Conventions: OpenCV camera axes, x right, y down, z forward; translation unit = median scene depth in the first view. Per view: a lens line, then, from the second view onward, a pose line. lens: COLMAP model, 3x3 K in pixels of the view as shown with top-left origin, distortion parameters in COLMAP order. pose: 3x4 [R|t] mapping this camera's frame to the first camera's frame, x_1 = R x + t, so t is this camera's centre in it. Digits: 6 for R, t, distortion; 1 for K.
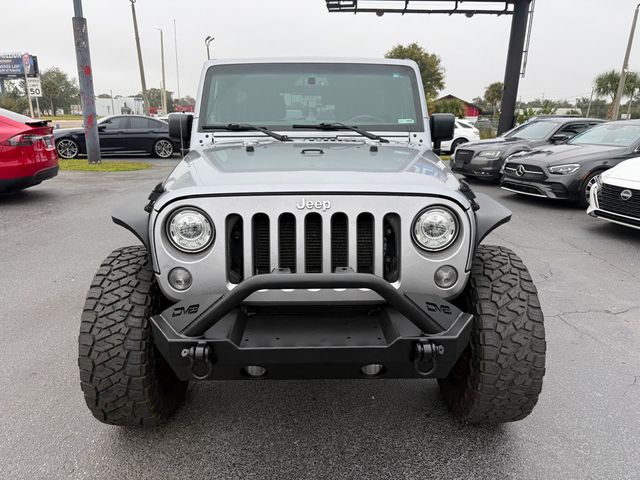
lens RADIAL K [[462.1, 0, 320.0], [0, 462.1, 240.0], [0, 0, 1]] dist [-0.005263, -0.004595]
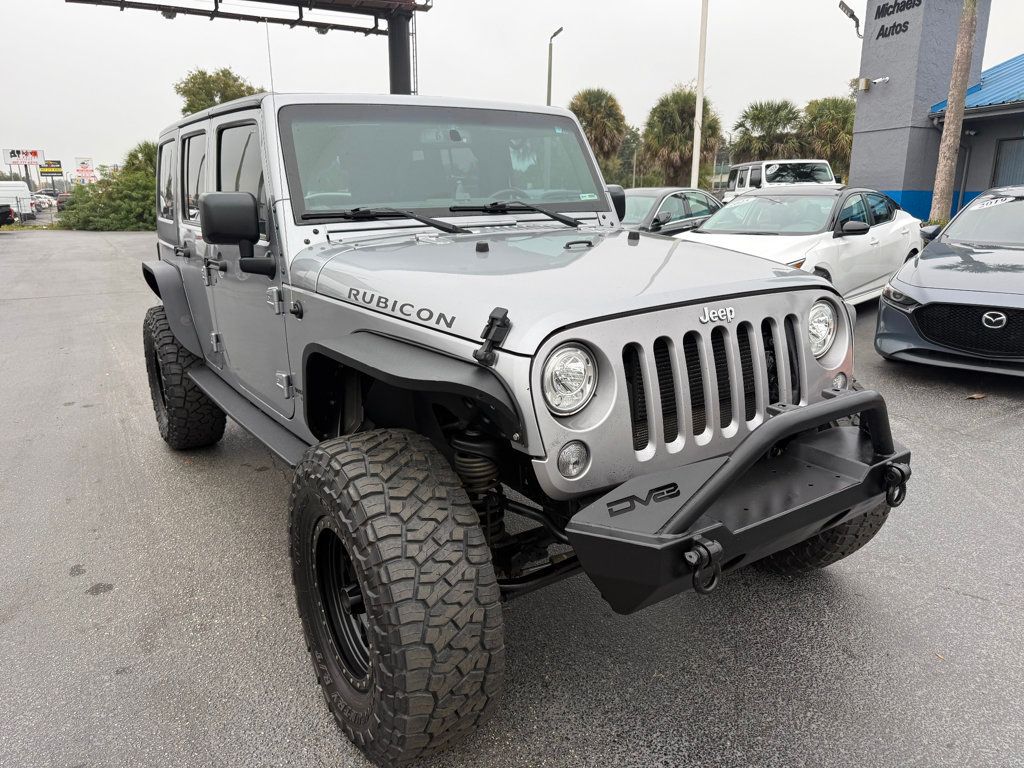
lens RADIAL K [[736.7, 0, 512.0], [0, 736.7, 384.0], [0, 0, 1]] dist [0.010616, -0.004210]
pose [[0.841258, -0.155538, 0.517777, -0.535498], [0.157836, 0.986657, 0.039944, -0.041137], [-0.517081, 0.048121, 0.854583, 0.124123]]
